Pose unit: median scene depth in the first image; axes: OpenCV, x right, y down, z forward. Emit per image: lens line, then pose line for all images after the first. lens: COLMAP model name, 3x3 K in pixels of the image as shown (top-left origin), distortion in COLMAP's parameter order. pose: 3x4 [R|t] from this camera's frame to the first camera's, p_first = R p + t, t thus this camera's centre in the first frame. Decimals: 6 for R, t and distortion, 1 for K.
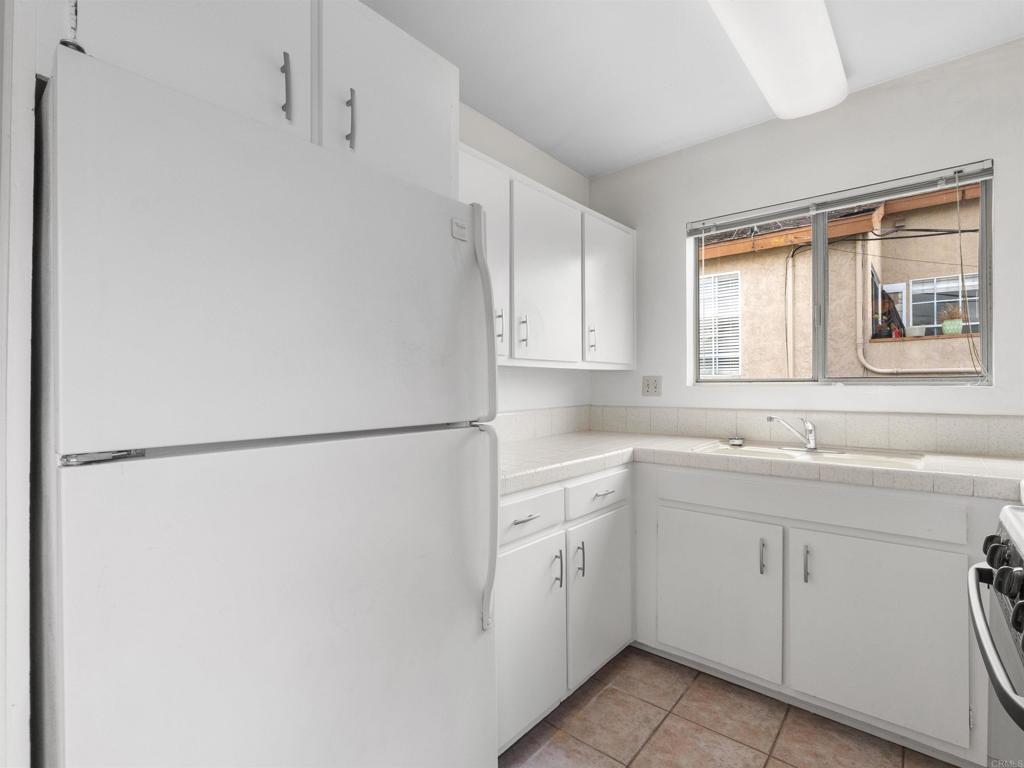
lens RADIAL K [[491.4, 0, 512.0], [0, 491.4, 384.0], [0, 0, 1]] dist [-0.005838, -0.000501]
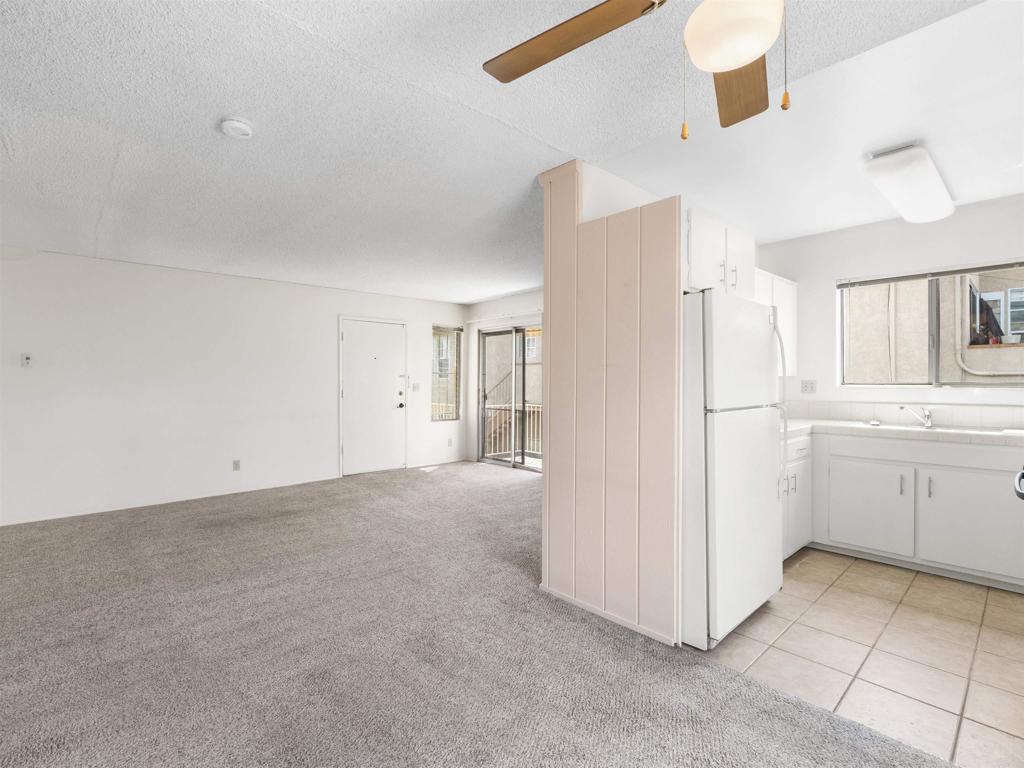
lens RADIAL K [[487.3, 0, 516.8], [0, 487.3, 379.3], [0, 0, 1]] dist [-0.004975, -0.000658]
pose [[0.993040, 0.002366, -0.117750, -0.200418], [-0.002721, 0.999992, -0.002862, -0.005707], [0.117742, 0.003162, 0.993039, -0.273171]]
